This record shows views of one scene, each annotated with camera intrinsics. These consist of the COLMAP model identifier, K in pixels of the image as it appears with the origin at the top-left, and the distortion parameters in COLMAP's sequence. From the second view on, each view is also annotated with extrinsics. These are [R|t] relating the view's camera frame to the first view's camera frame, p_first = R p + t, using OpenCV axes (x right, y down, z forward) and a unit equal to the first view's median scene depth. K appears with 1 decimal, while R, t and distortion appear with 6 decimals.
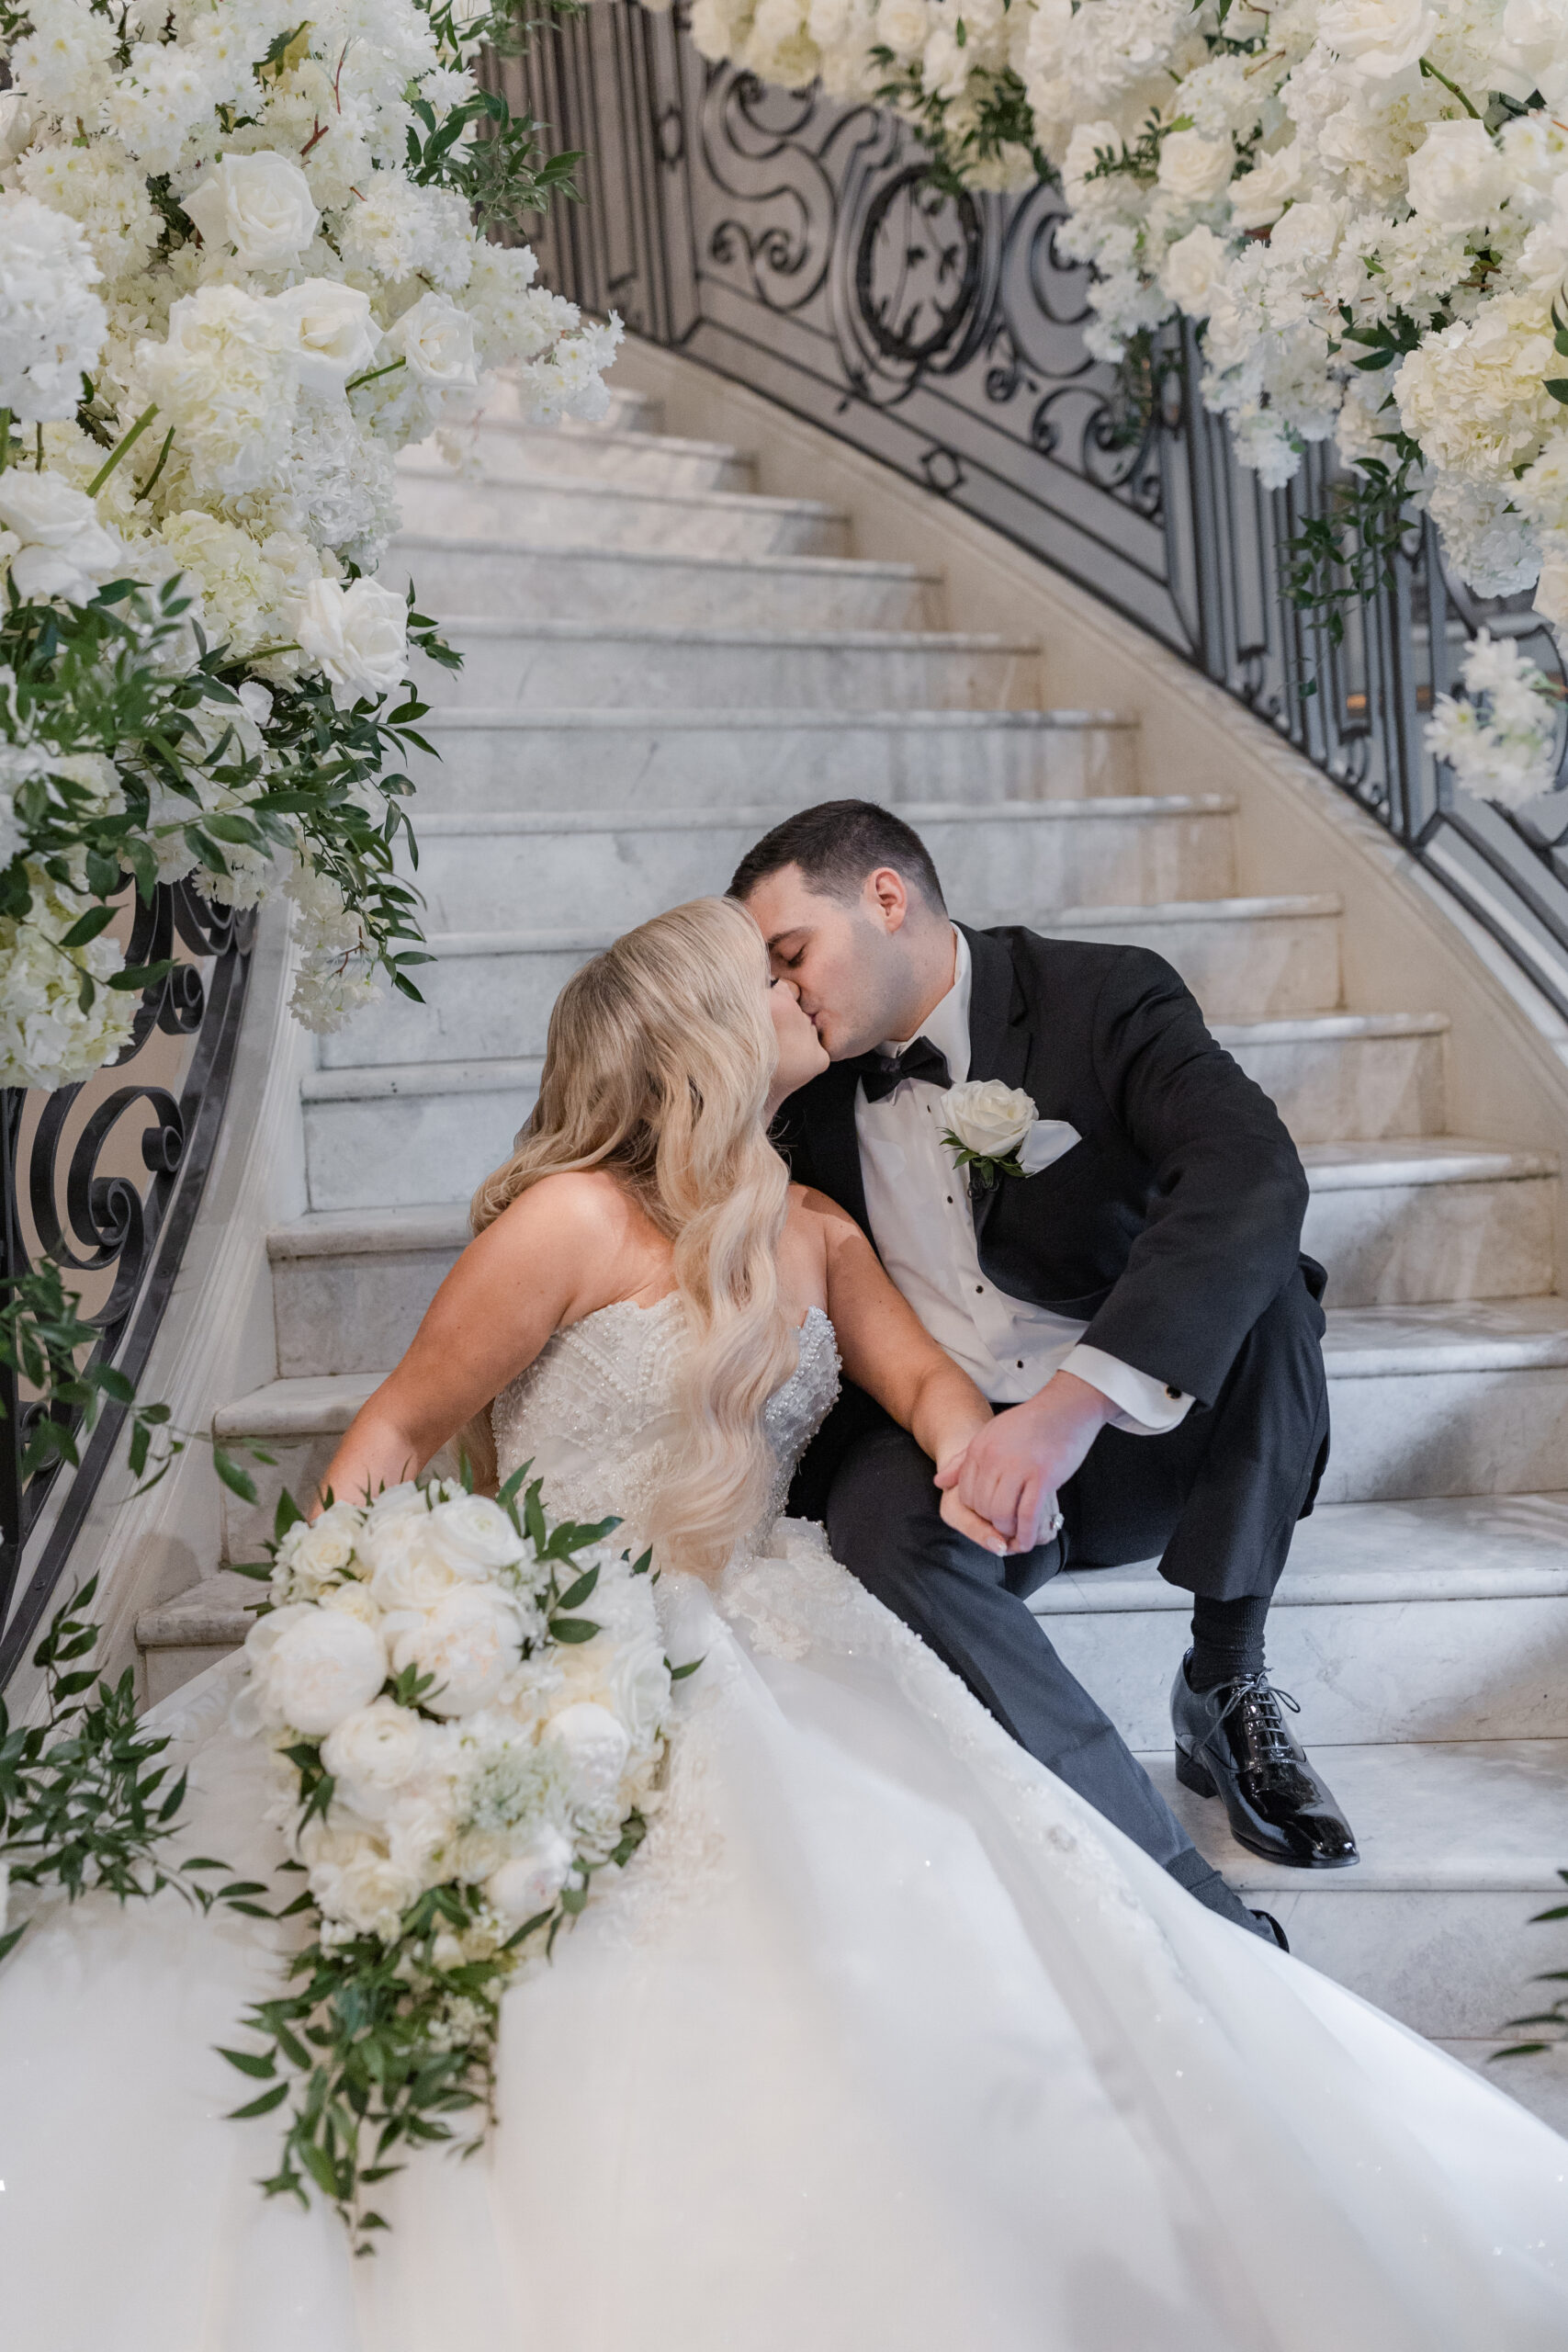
lens RADIAL K [[2563.1, 0, 784.0], [0, 2563.1, 1176.0], [0, 0, 1]] dist [0.009750, -0.007236]
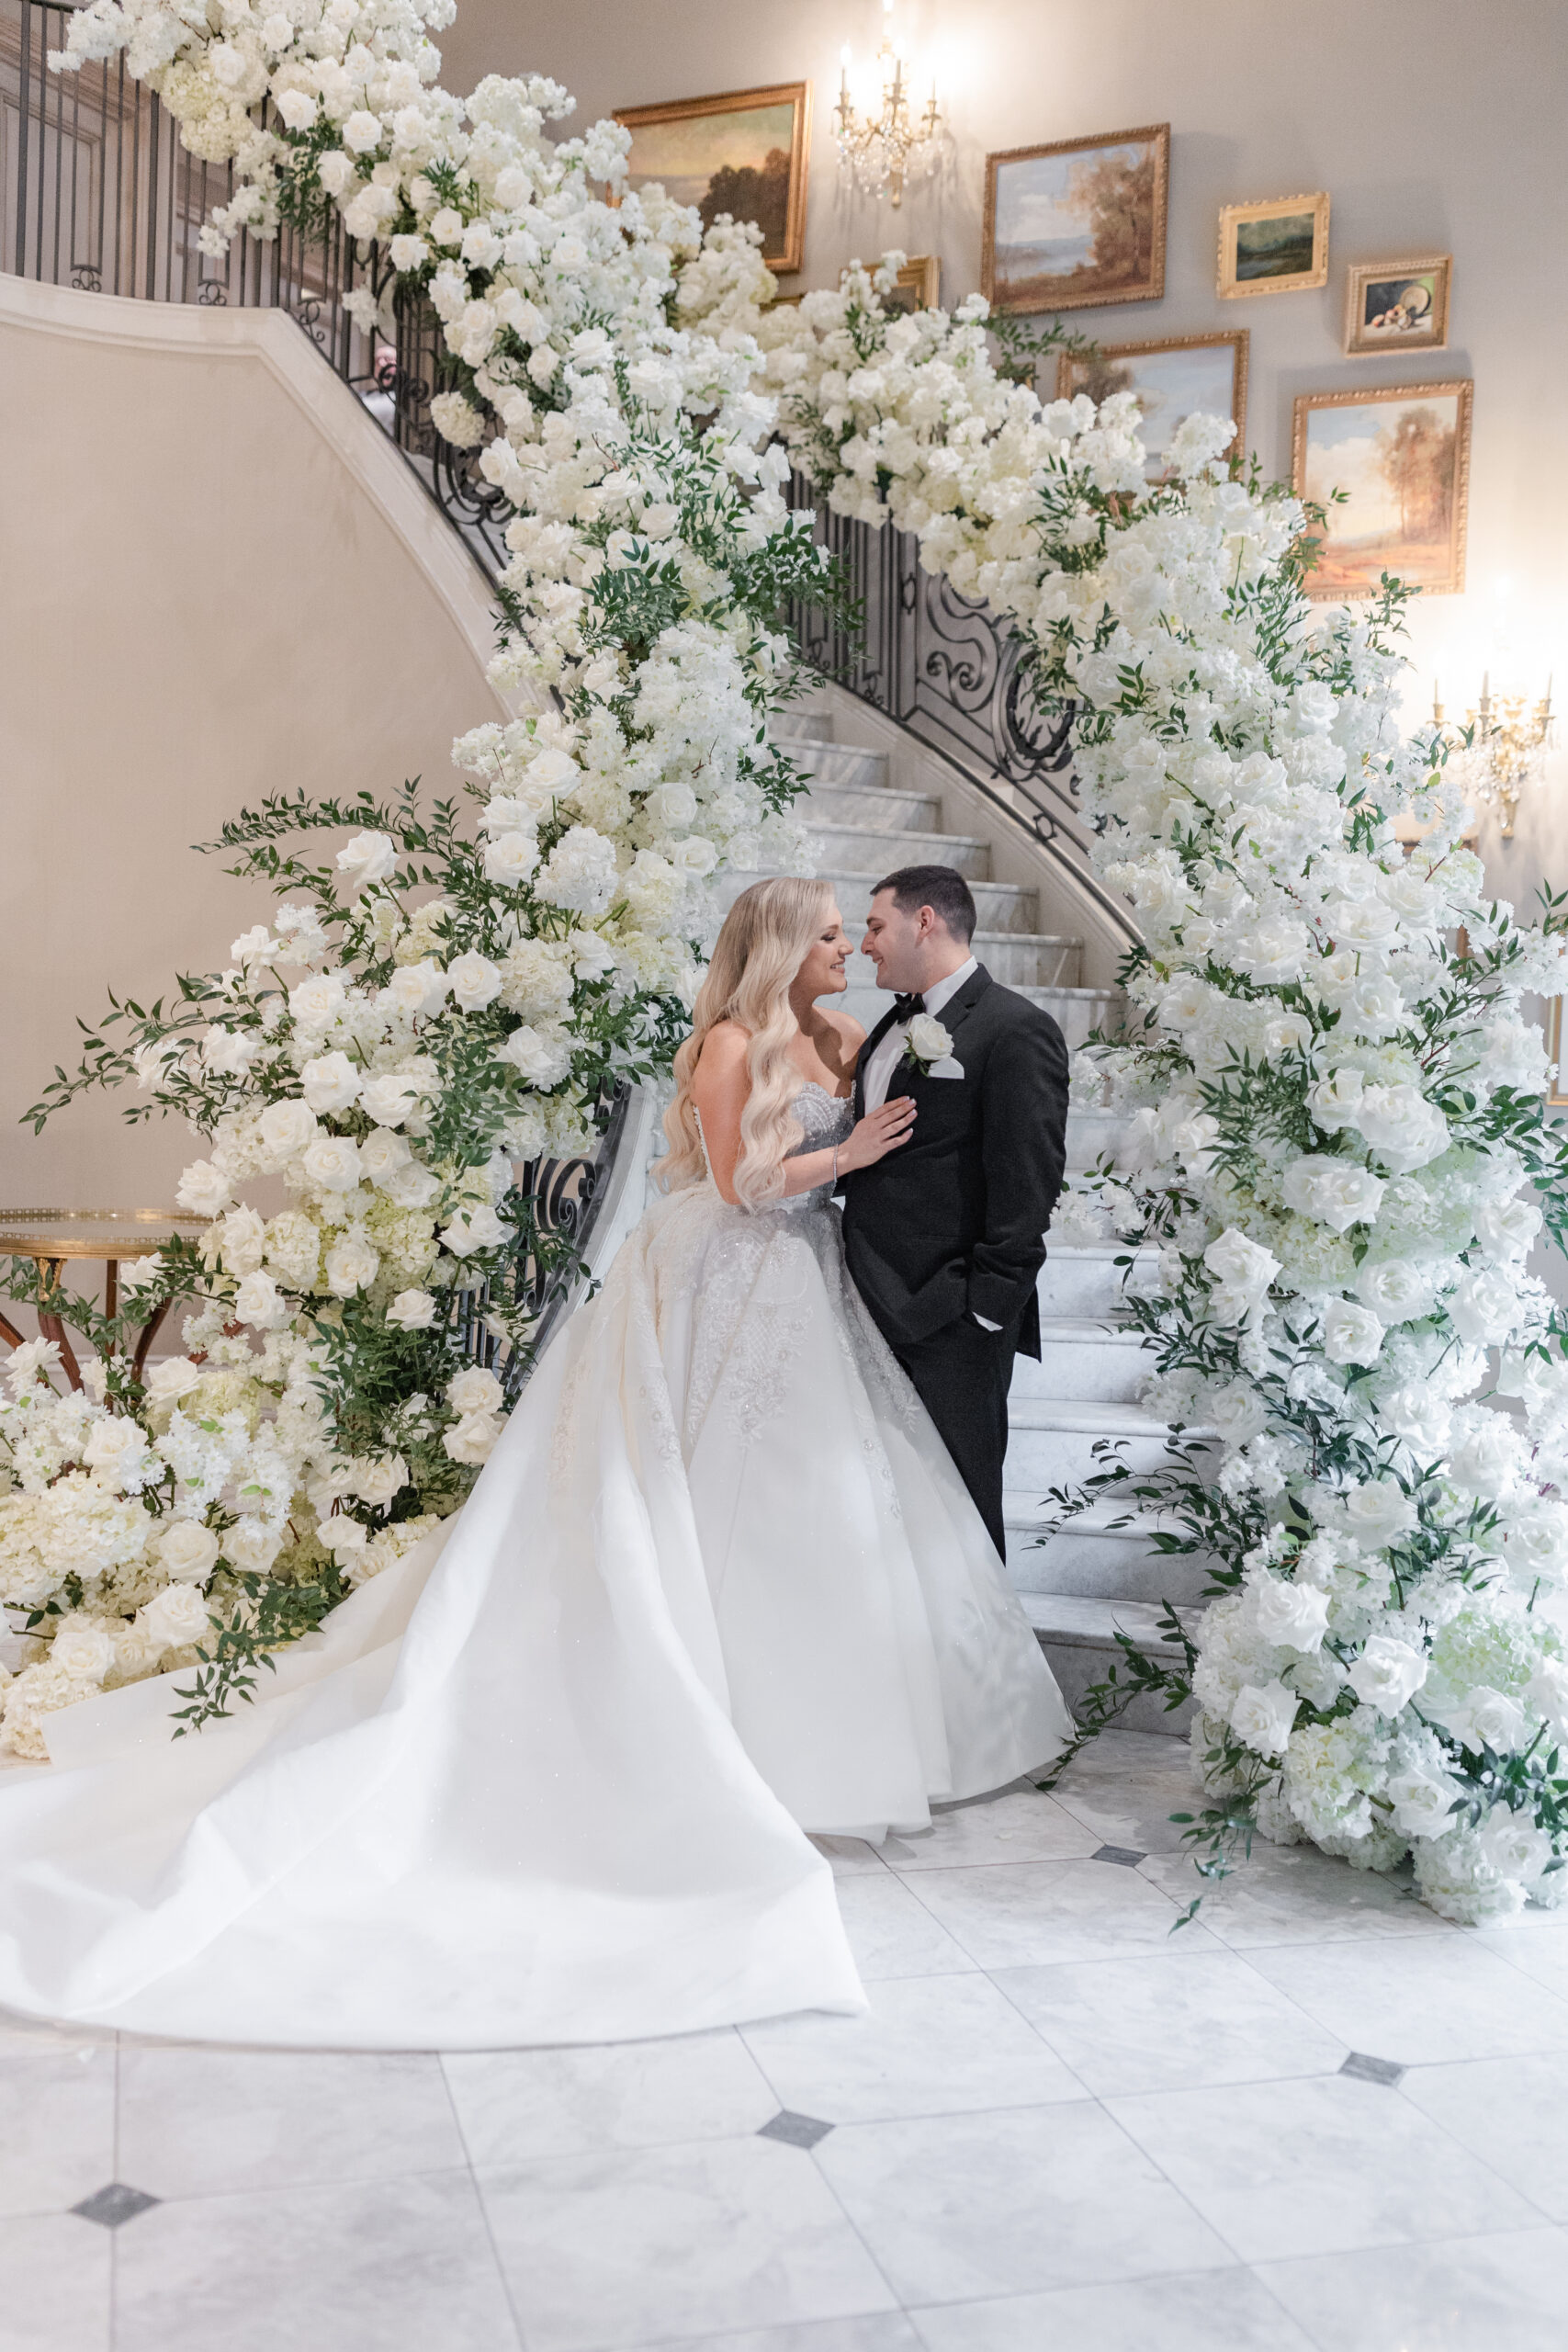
lens RADIAL K [[2746.7, 0, 784.0], [0, 2746.7, 1176.0], [0, 0, 1]] dist [0.018080, -0.032965]
pose [[0.990308, 0.089720, -0.106023, 0.186493], [-0.093389, 0.995173, -0.030150, 0.036609], [0.102806, 0.039759, 0.993907, -1.410477]]
